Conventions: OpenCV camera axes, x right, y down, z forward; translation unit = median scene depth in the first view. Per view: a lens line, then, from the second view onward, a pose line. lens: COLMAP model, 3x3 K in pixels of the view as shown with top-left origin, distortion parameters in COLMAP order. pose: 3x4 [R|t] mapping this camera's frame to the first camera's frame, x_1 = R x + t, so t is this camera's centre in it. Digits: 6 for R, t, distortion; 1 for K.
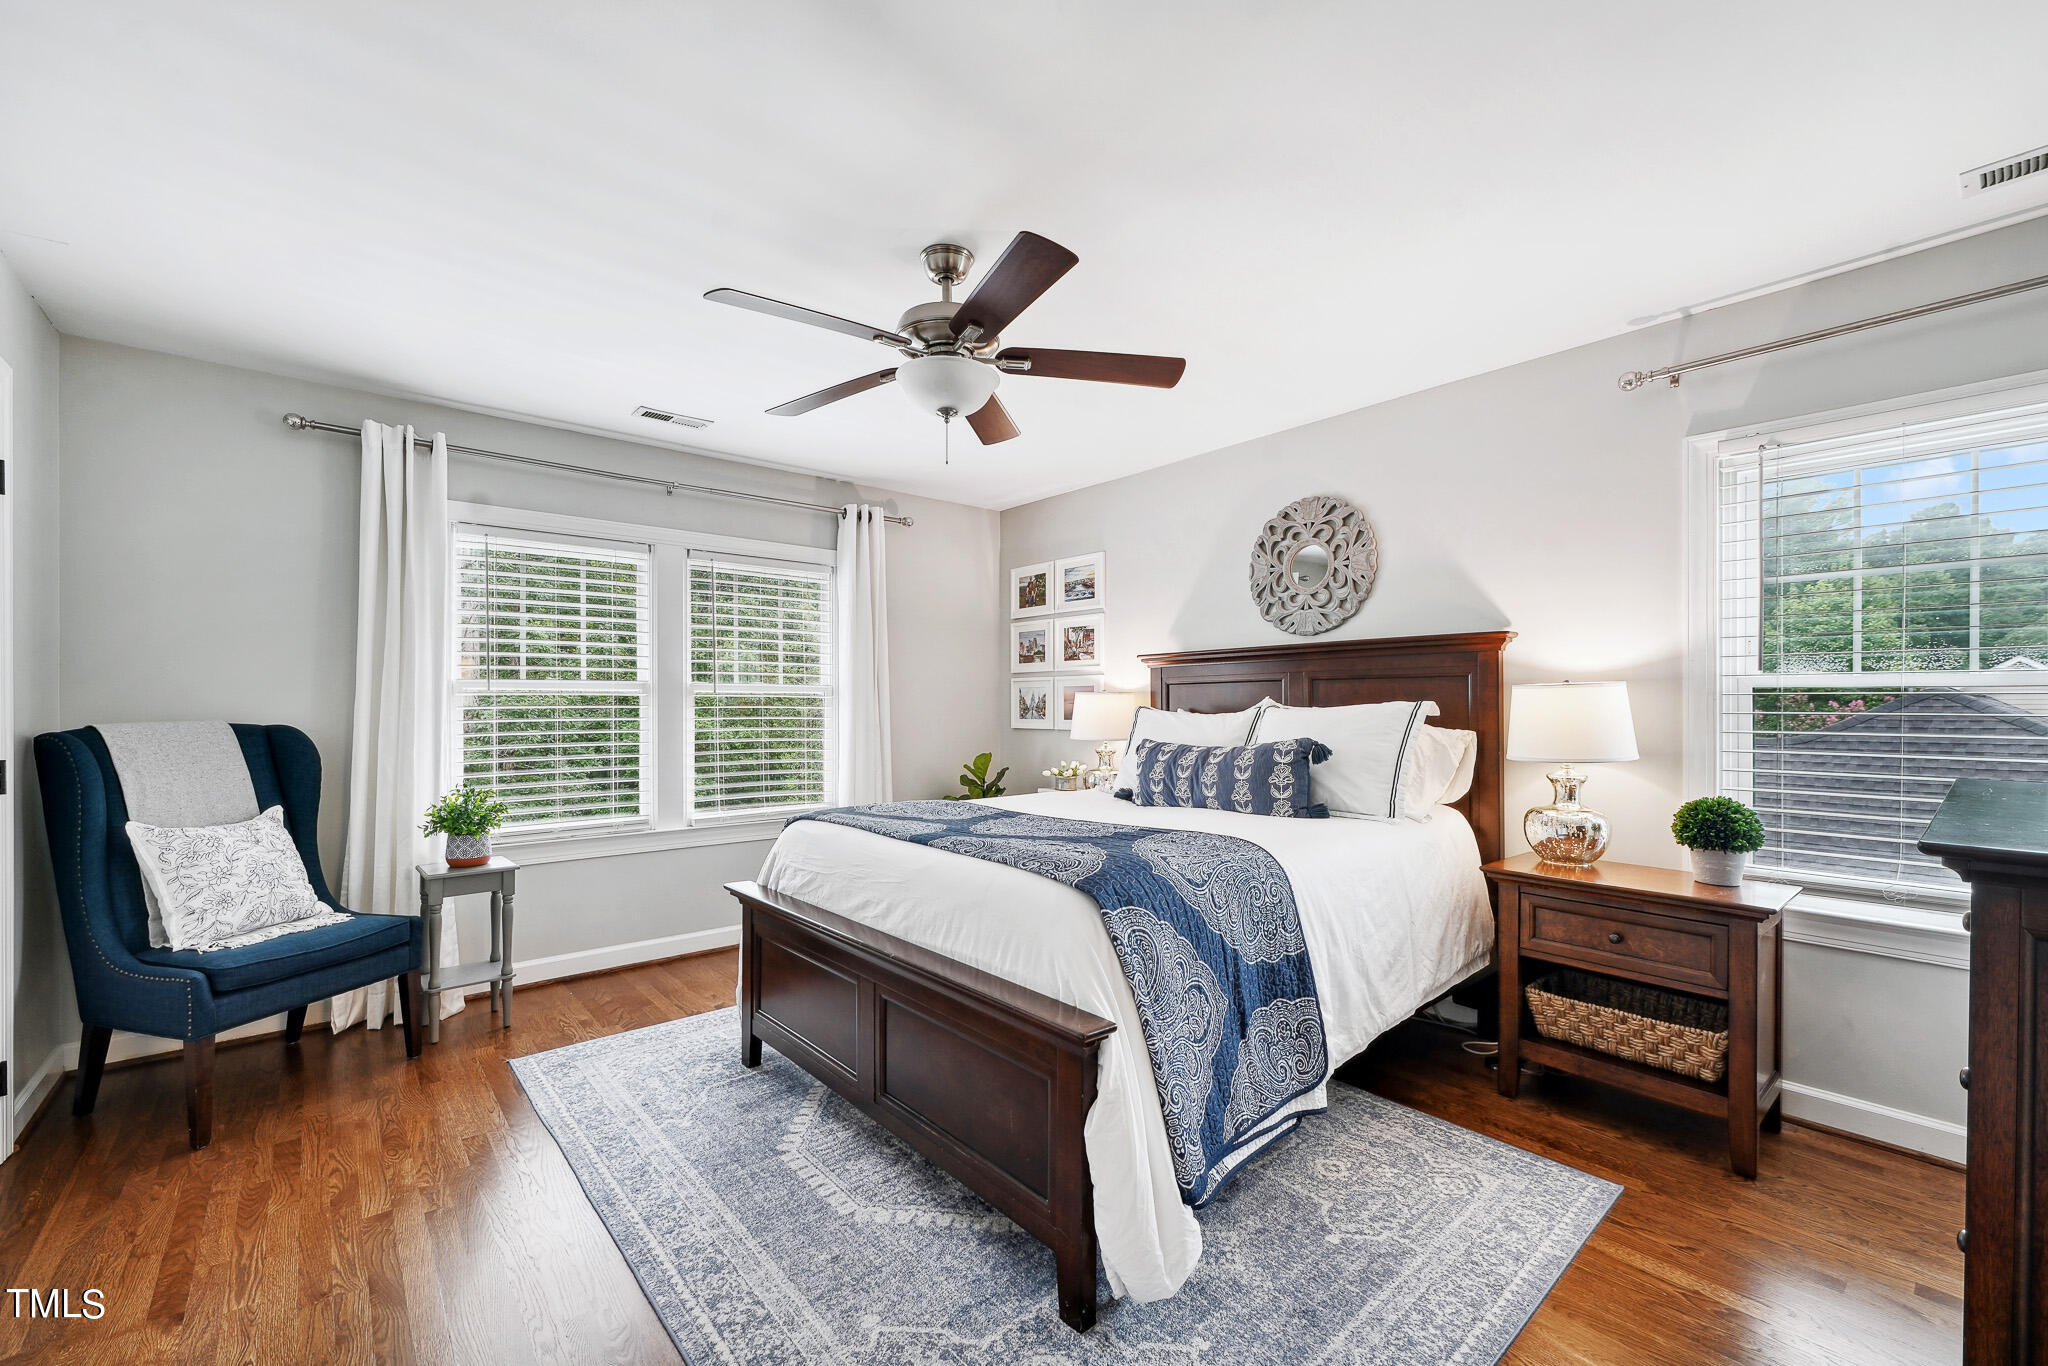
lens RADIAL K [[828.5, 0, 1006.9], [0, 828.5, 699.0], [0, 0, 1]] dist [-0.000029, 0.000134]
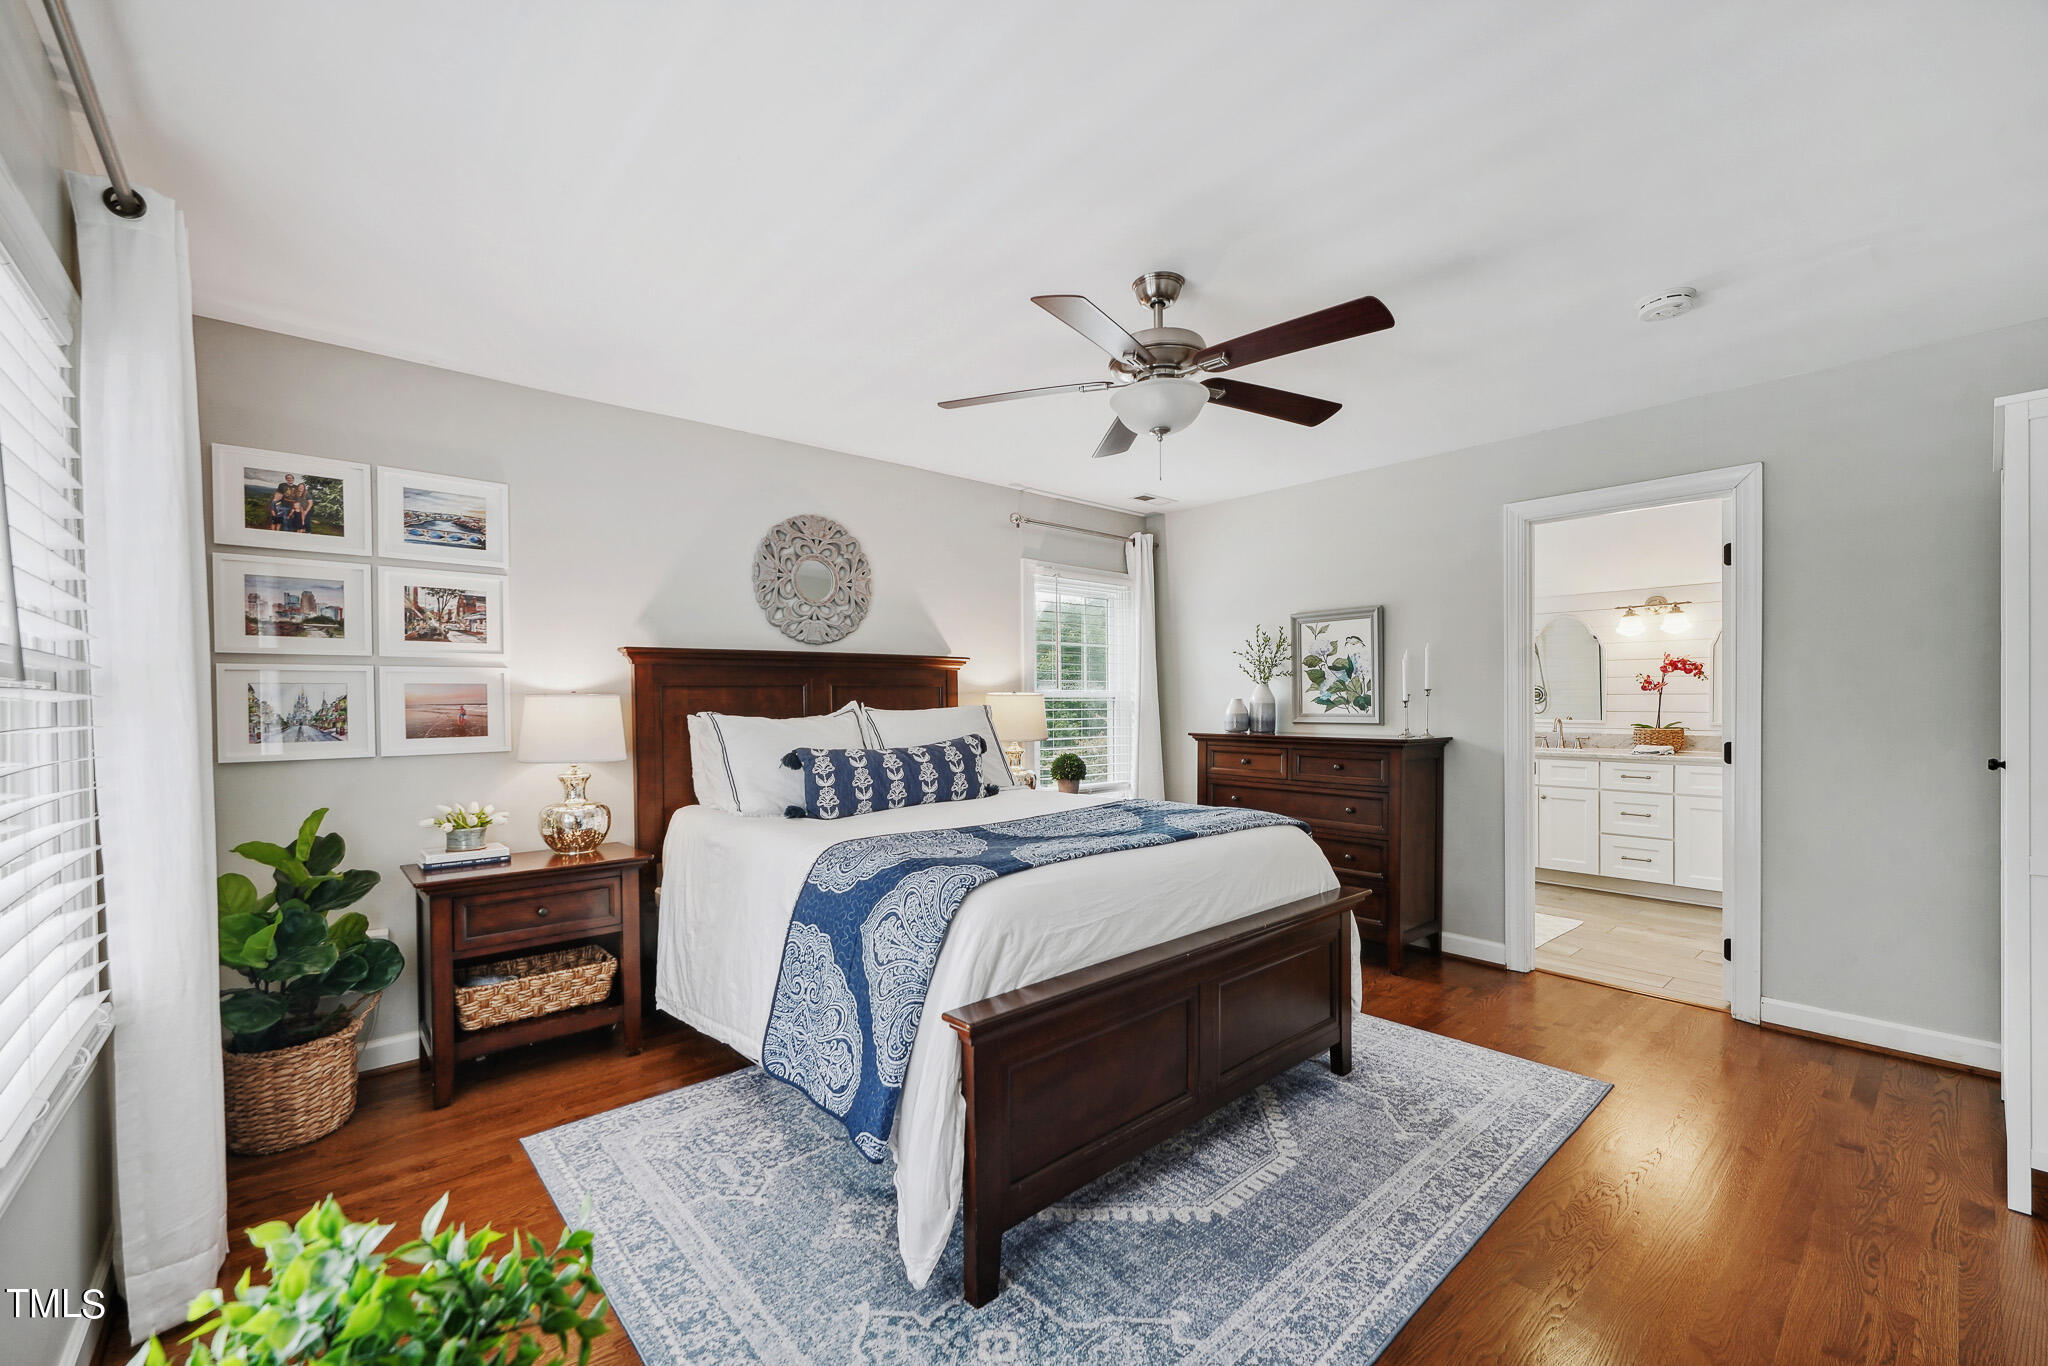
lens RADIAL K [[828.5, 0, 1022.2], [0, 828.5, 700.6], [0, 0, 1]] dist [-0.000029, 0.000134]
pose [[-0.021083, 0.001806, 0.999776, -0.546735], [0.000567, 0.999998, -0.001795, -0.001832], [-0.999778, 0.000529, -0.021084, 0.580443]]
